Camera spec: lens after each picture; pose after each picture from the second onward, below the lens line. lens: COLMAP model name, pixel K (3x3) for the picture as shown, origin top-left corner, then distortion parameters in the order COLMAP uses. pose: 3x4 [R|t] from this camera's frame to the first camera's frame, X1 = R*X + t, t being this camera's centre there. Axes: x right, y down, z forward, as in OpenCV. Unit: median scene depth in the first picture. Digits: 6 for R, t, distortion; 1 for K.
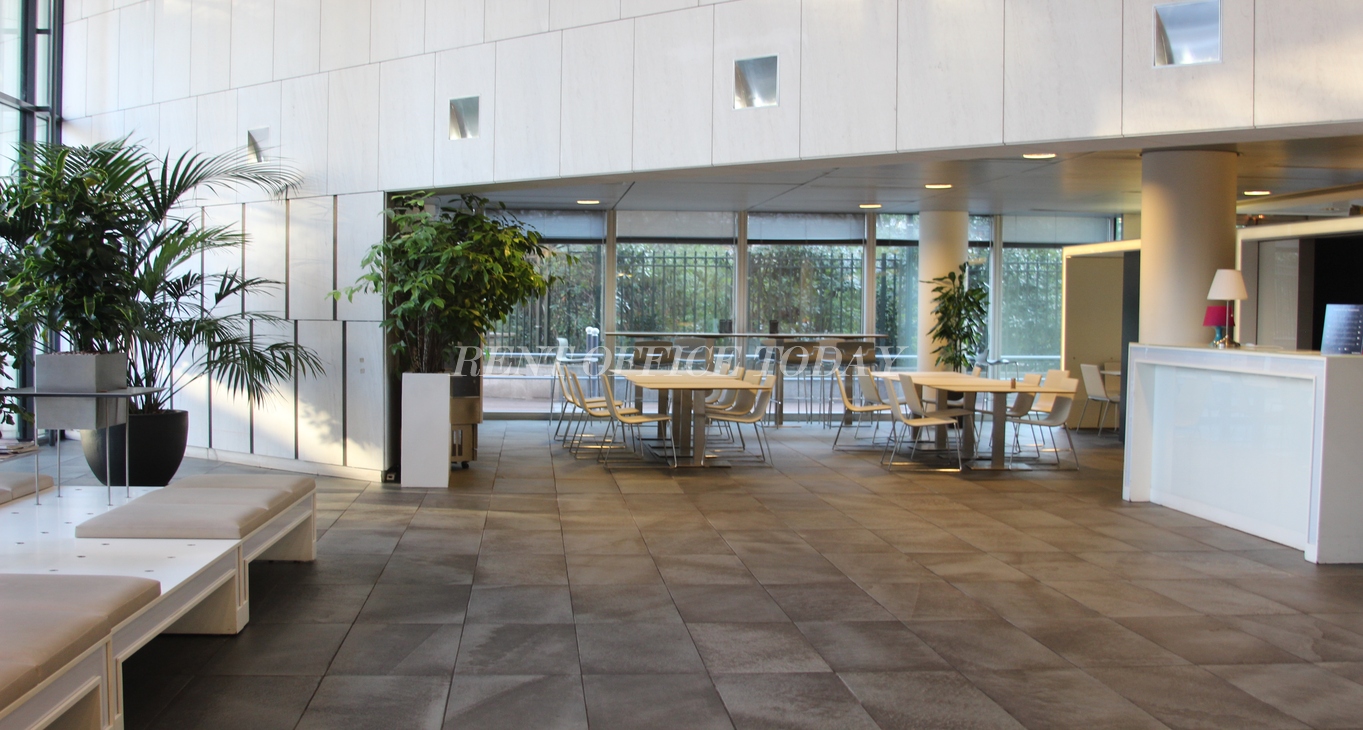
lens RADIAL K [[1743.2, 0, 681.5], [0, 1743.2, 365.0], [0, 0, 1]] dist [-0.163904, 0.070760]
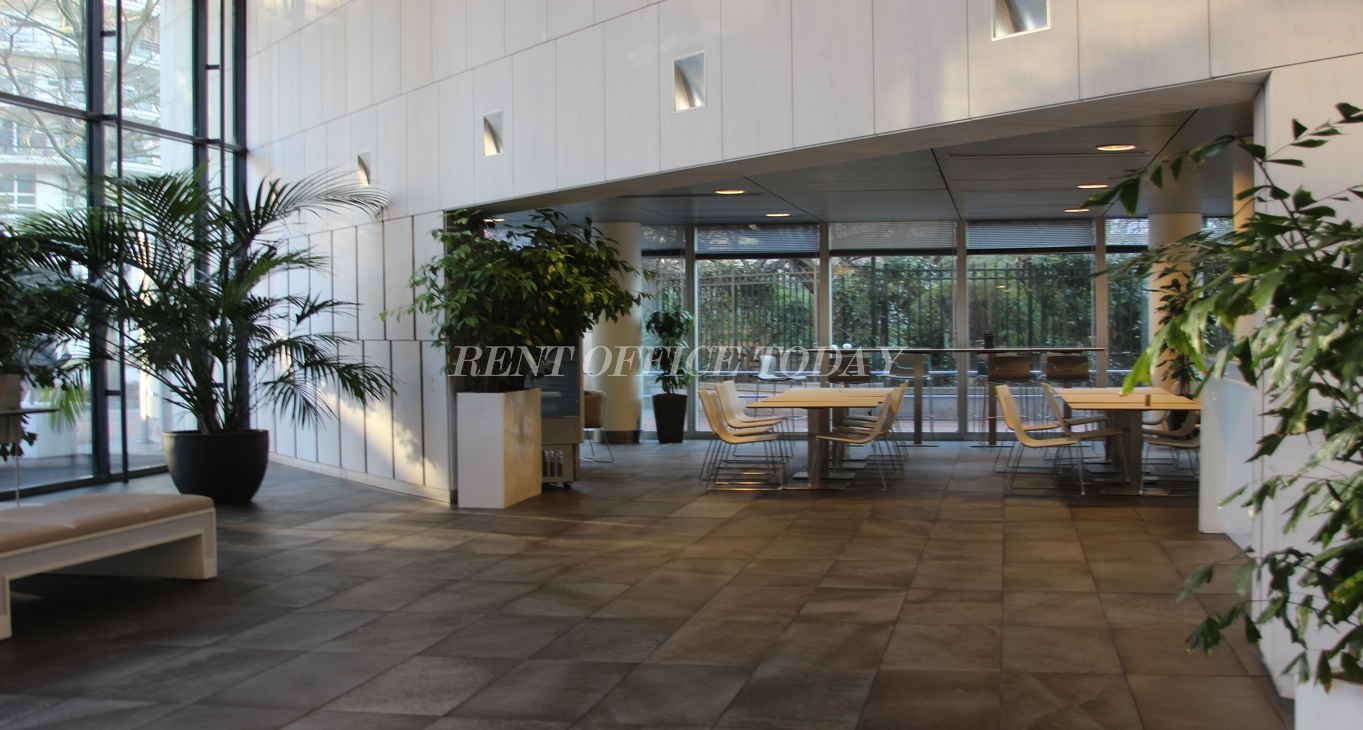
lens RADIAL K [[1743.2, 0, 681.5], [0, 1743.2, 365.0], [0, 0, 1]] dist [-0.163904, 0.070760]
pose [[0.963791, -0.008690, -0.266517, 0.212182], [0.006125, 0.999927, -0.010453, 0.000188], [0.266588, 0.008442, 0.963774, 0.068144]]
